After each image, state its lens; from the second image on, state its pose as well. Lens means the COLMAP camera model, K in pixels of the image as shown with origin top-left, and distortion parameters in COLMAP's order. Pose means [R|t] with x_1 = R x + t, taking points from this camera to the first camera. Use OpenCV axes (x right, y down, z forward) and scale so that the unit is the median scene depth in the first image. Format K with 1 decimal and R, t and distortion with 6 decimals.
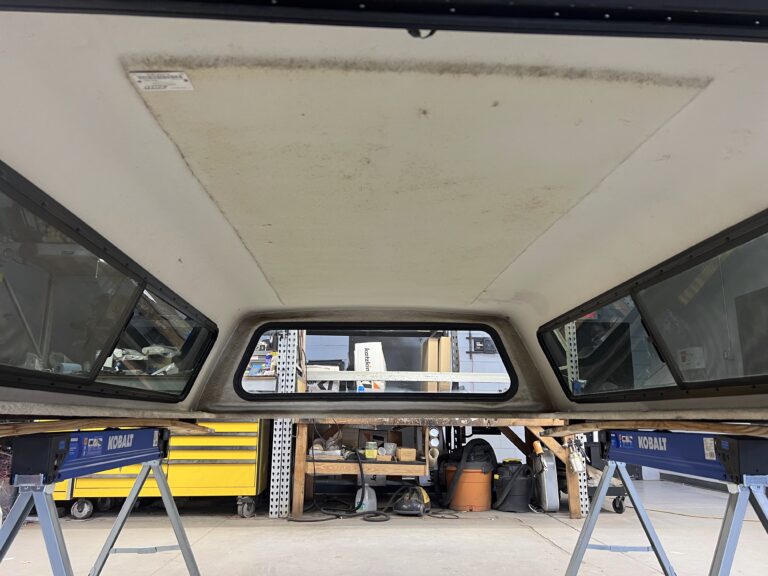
lens RADIAL K [[579.8, 0, 384.2], [0, 579.8, 284.4], [0, 0, 1]] dist [0.055910, -0.063946]
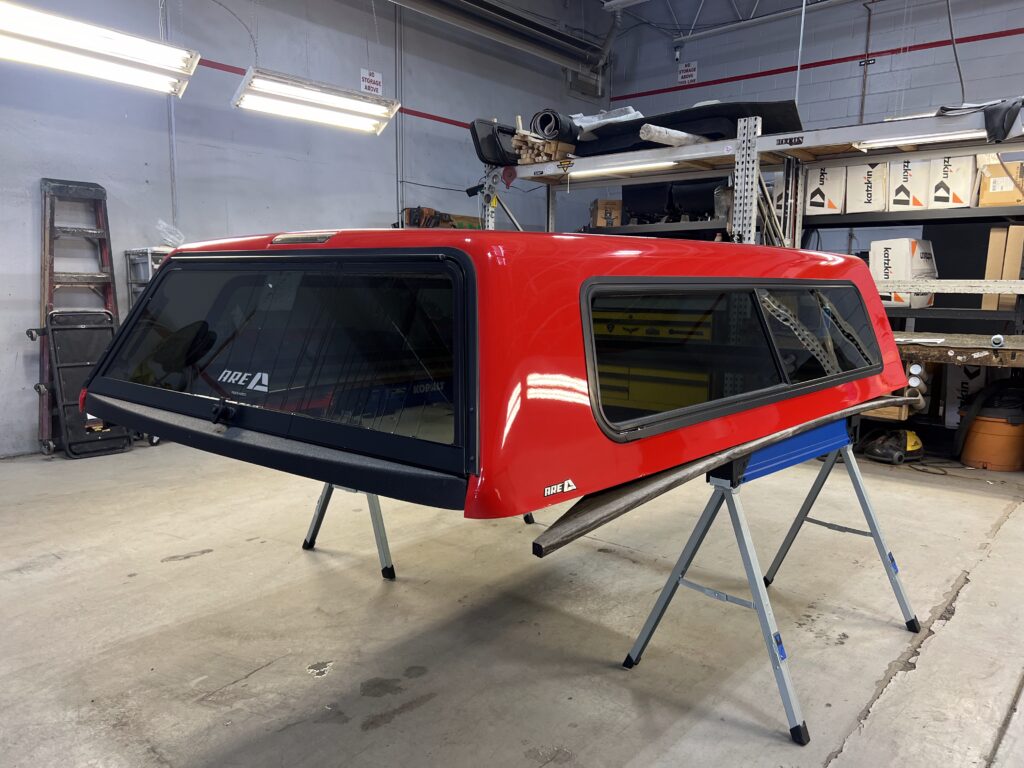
lens RADIAL K [[771.6, 0, 512.0], [0, 771.6, 384.0], [0, 0, 1]] dist [0.057324, -0.062965]
pose [[0.728668, 0.091891, -0.678674, 0.390725], [0.144338, 0.948096, 0.283340, -0.096604], [0.669485, -0.304419, 0.677584, -0.069278]]
